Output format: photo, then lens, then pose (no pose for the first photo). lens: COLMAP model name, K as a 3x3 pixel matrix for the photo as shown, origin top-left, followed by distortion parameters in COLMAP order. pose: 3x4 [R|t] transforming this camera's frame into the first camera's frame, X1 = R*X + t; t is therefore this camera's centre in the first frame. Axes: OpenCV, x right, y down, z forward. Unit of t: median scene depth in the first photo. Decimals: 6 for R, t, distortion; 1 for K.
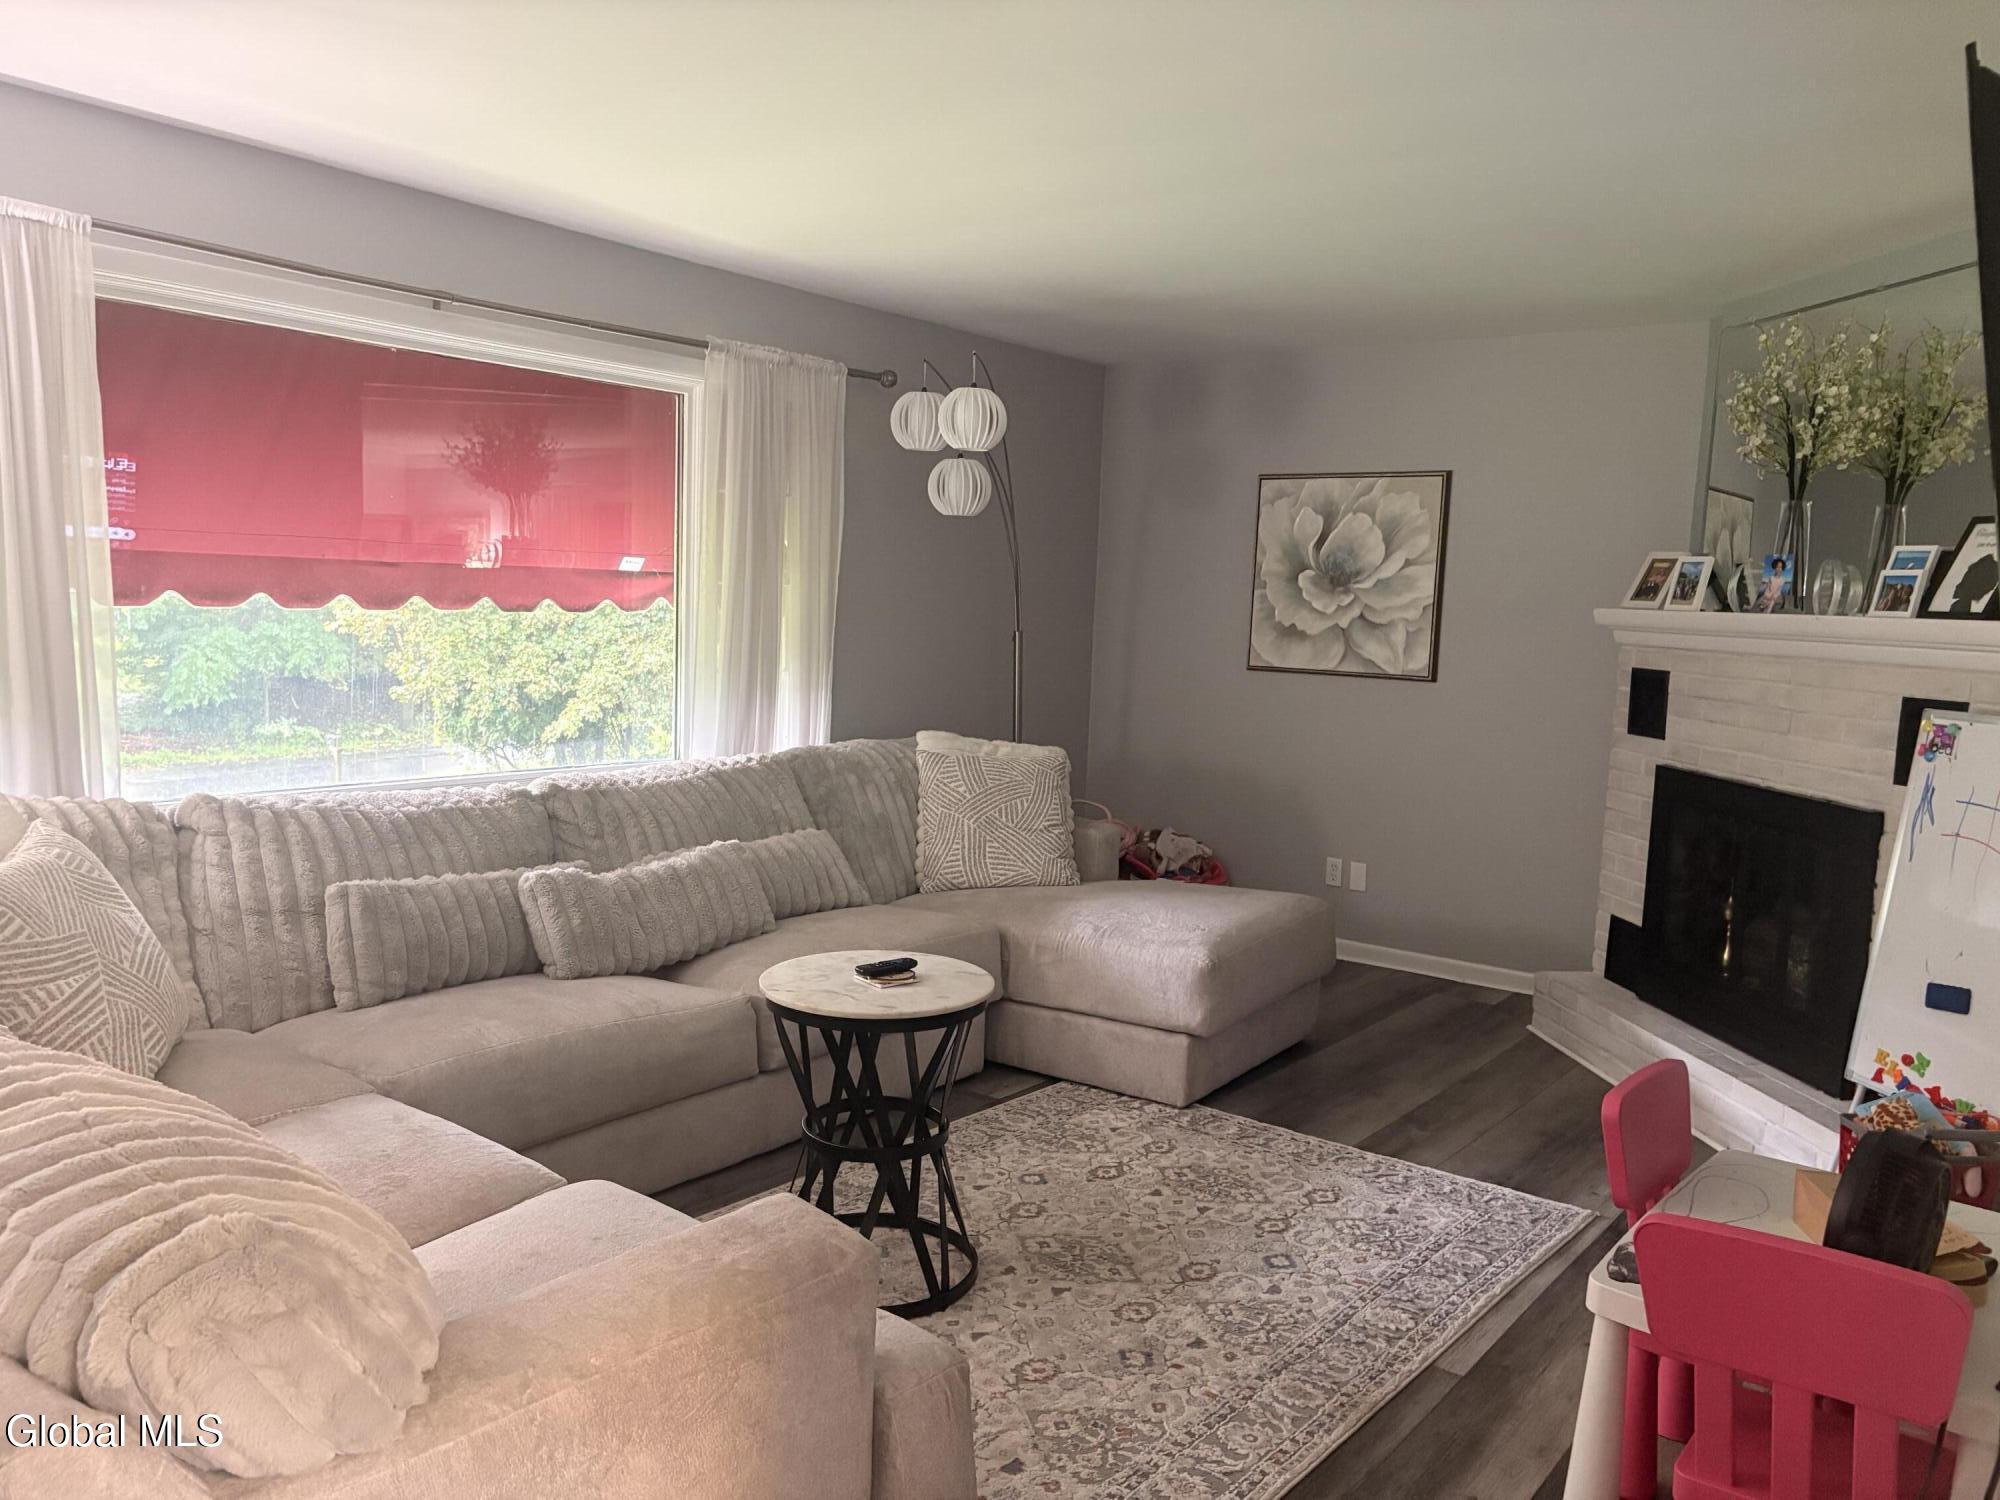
lens RADIAL K [[1517.0, 0, 996.0], [0, 1517.0, 728.2], [0, 0, 1]] dist [0.048055, -0.051503]
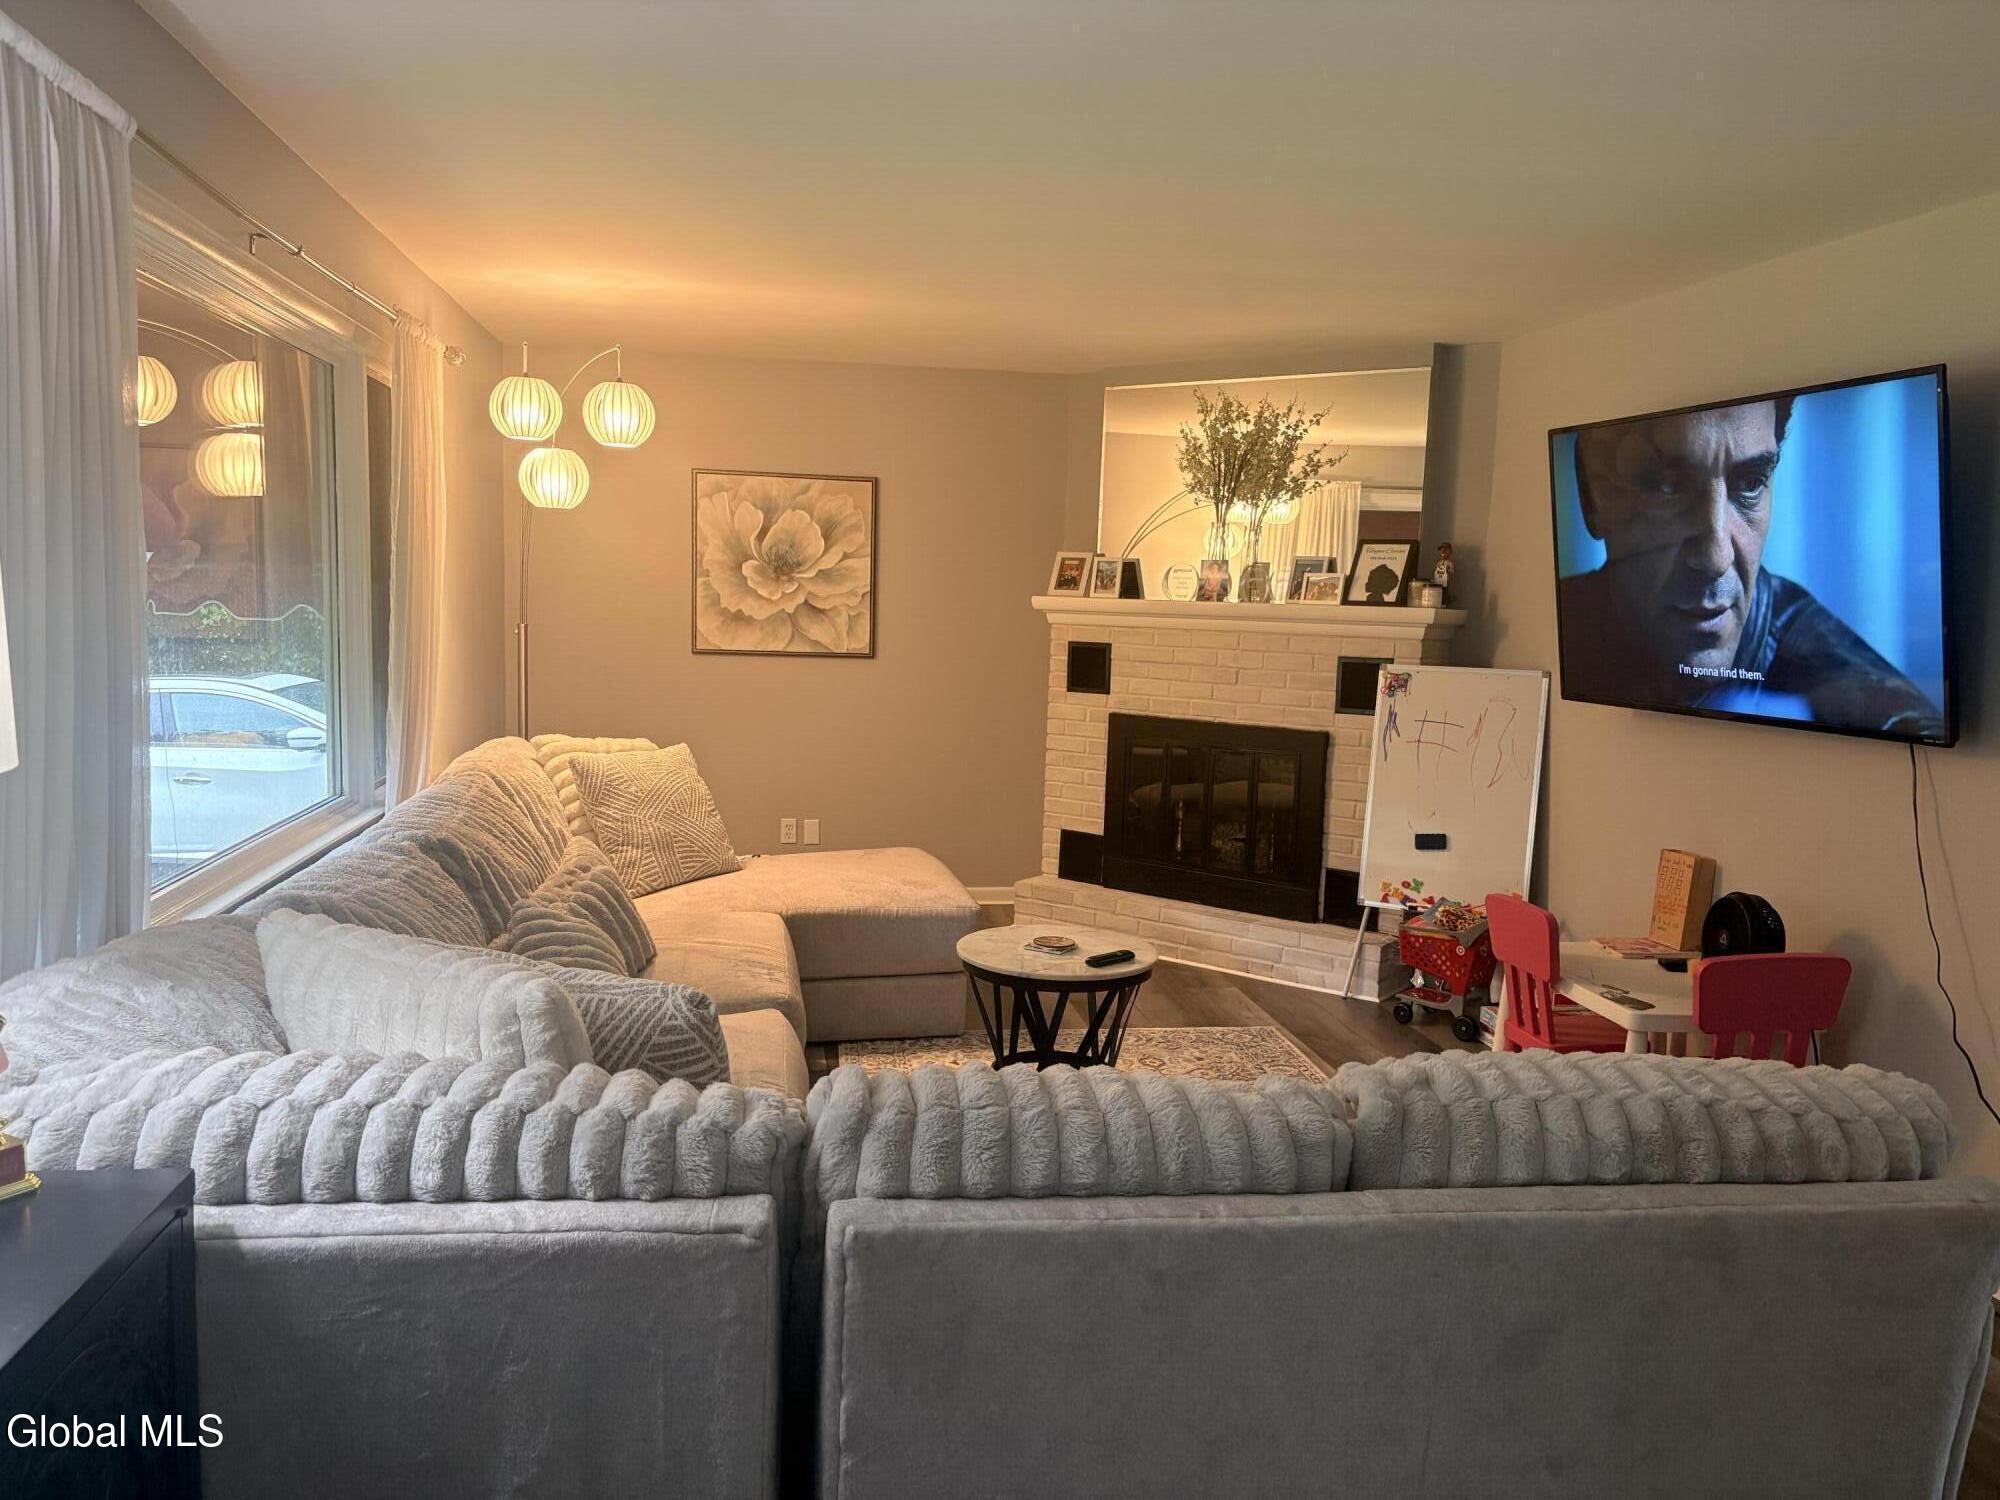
lens RADIAL K [[1517.0, 0, 985.5], [0, 1517.0, 767.4], [0, 0, 1]] dist [0.048055, -0.051503]
pose [[0.710197, -0.095951, 0.697434, -0.556825], [0.059225, 0.995300, 0.076621, -0.036139], [-0.701508, -0.013111, 0.712541, 0.120627]]
